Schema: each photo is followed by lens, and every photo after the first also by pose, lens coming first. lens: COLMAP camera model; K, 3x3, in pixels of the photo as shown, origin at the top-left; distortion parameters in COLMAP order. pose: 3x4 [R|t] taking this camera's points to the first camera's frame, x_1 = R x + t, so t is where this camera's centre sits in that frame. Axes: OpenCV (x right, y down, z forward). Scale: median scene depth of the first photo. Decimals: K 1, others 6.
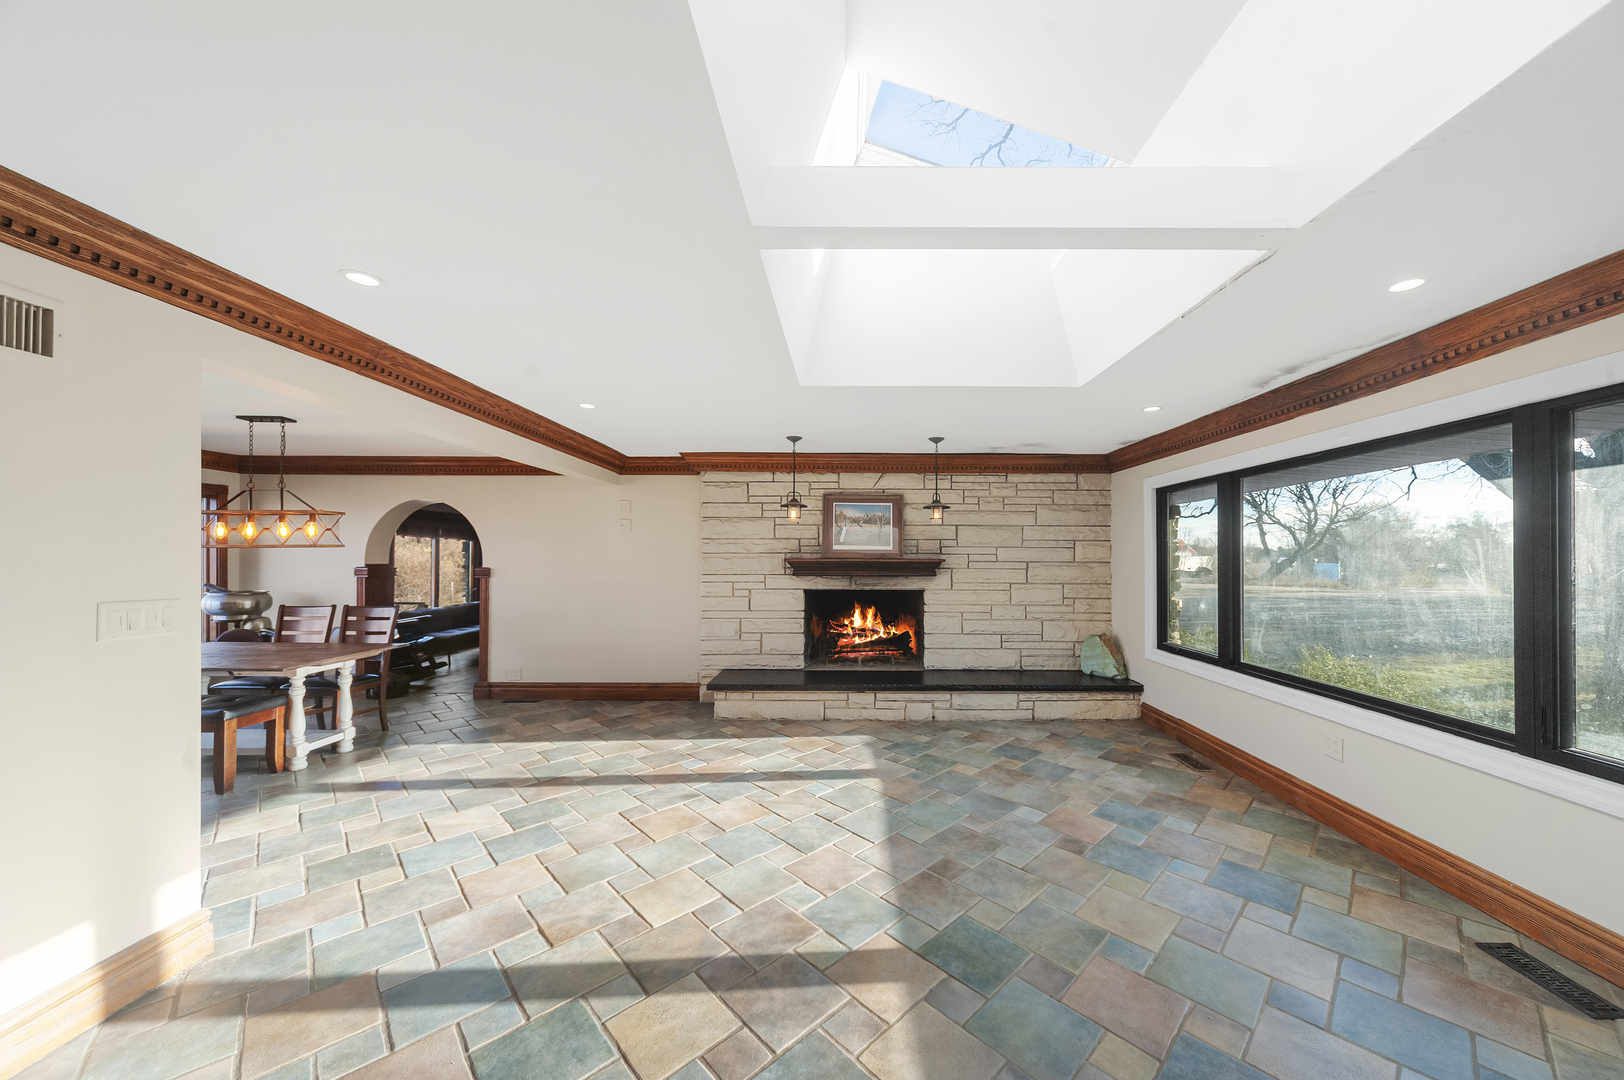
lens RADIAL K [[563.0, 0, 851.9], [0, 563.0, 556.8], [0, 0, 1]] dist [0.000366, -0.002739]
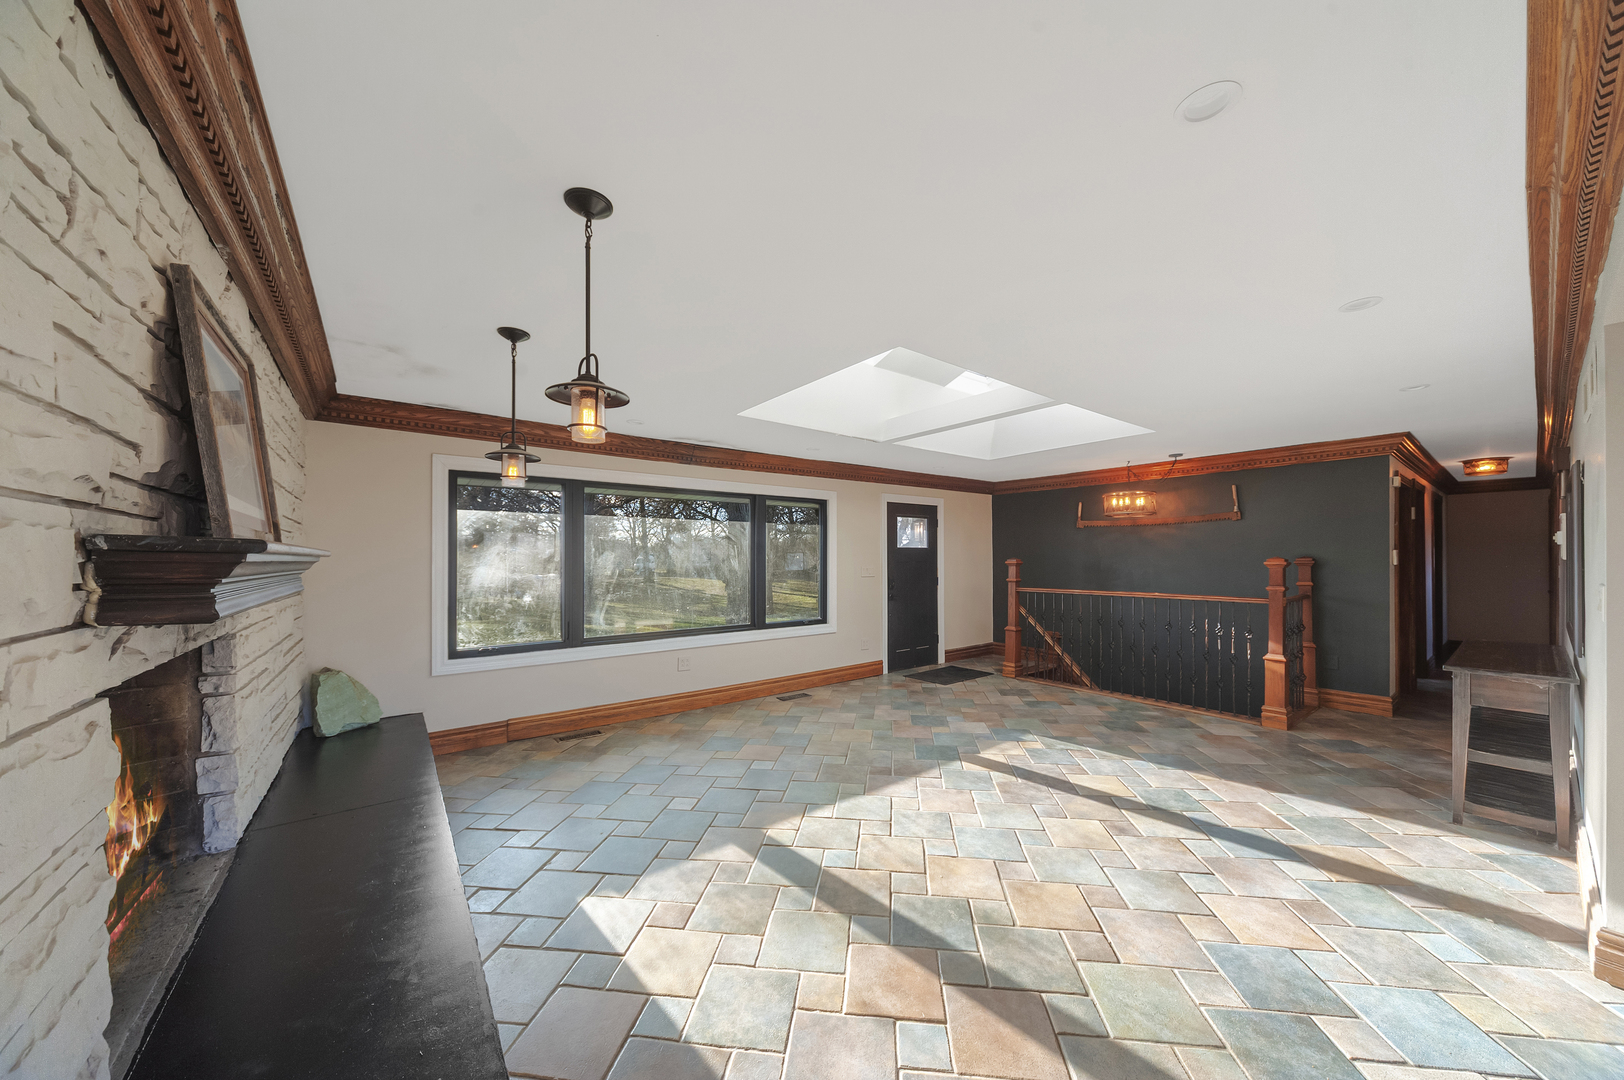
lens RADIAL K [[553.8, 0, 820.7], [0, 553.8, 551.6], [0, 0, 1]] dist [0.000054, -0.000071]
pose [[-0.614253, 0.009295, 0.789054, -0.395411], [0.000145, 0.999932, -0.011666, 0.009986], [-0.789109, -0.007051, -0.614213, 0.928170]]
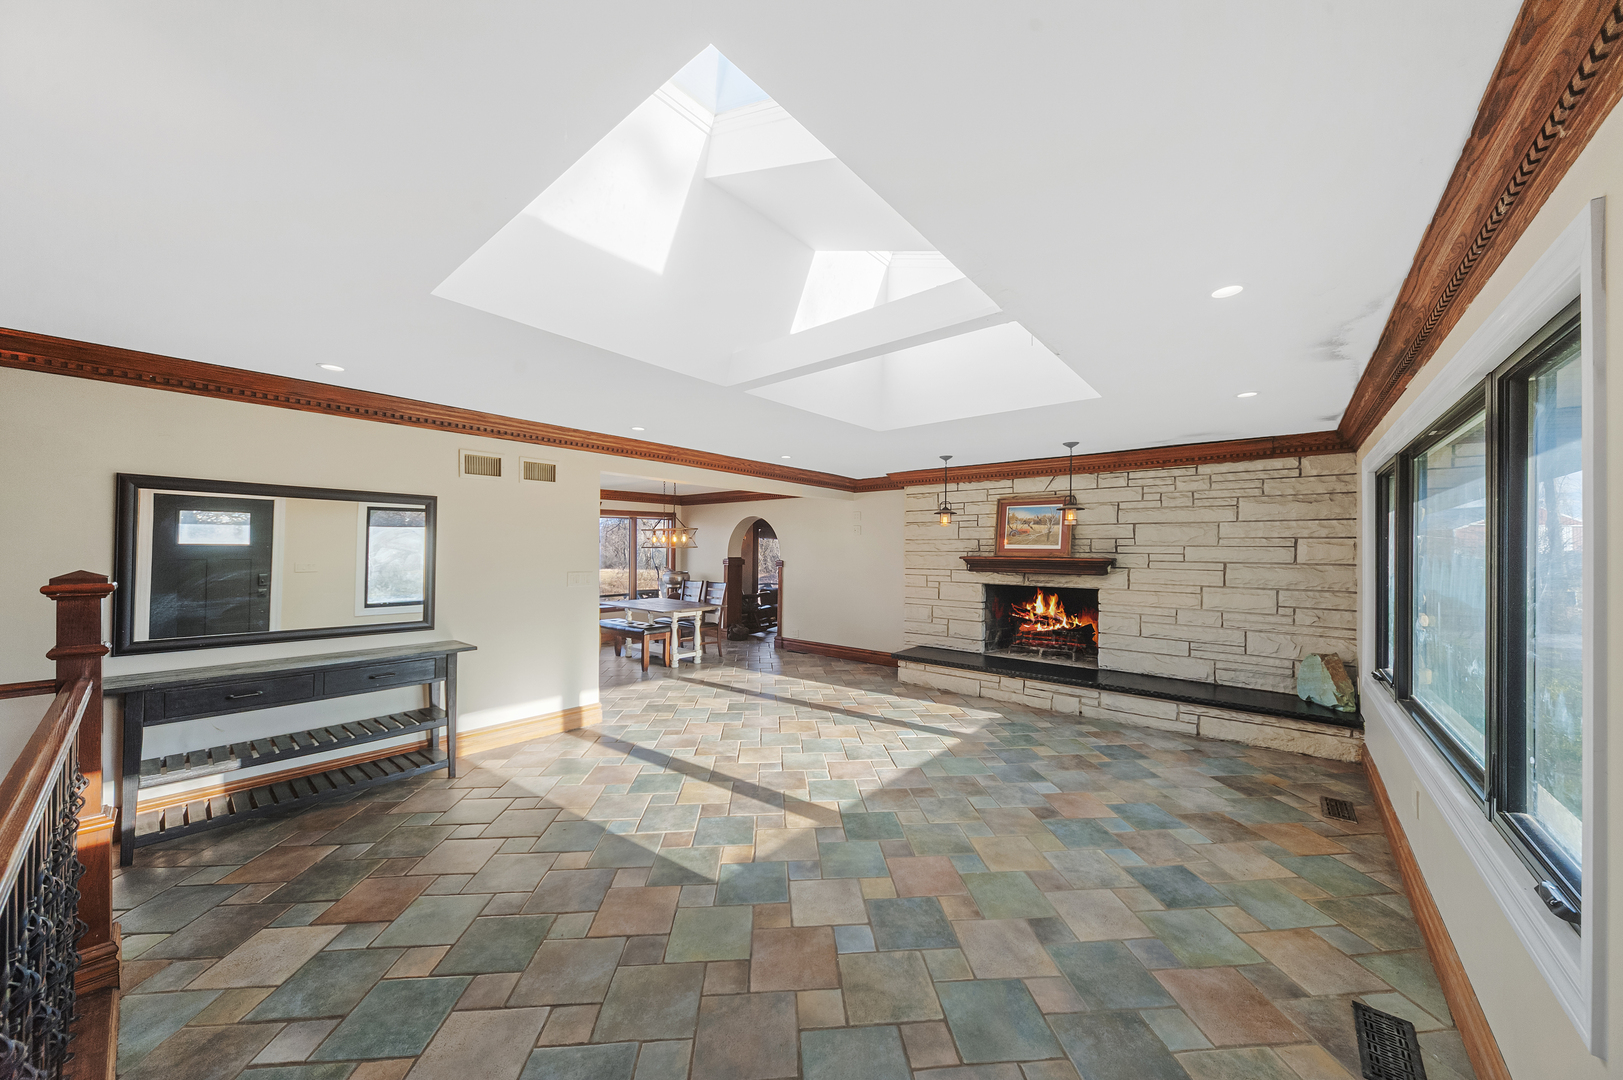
lens RADIAL K [[553.5, 0, 820.2], [0, 553.5, 551.6], [0, 0, 1]] dist [0.000054, -0.000071]
pose [[0.771955, 0.004059, -0.635664, 0.378969], [-0.004857, 0.999988, 0.000486, -0.005872], [0.635659, 0.002712, 0.771965, -0.075426]]
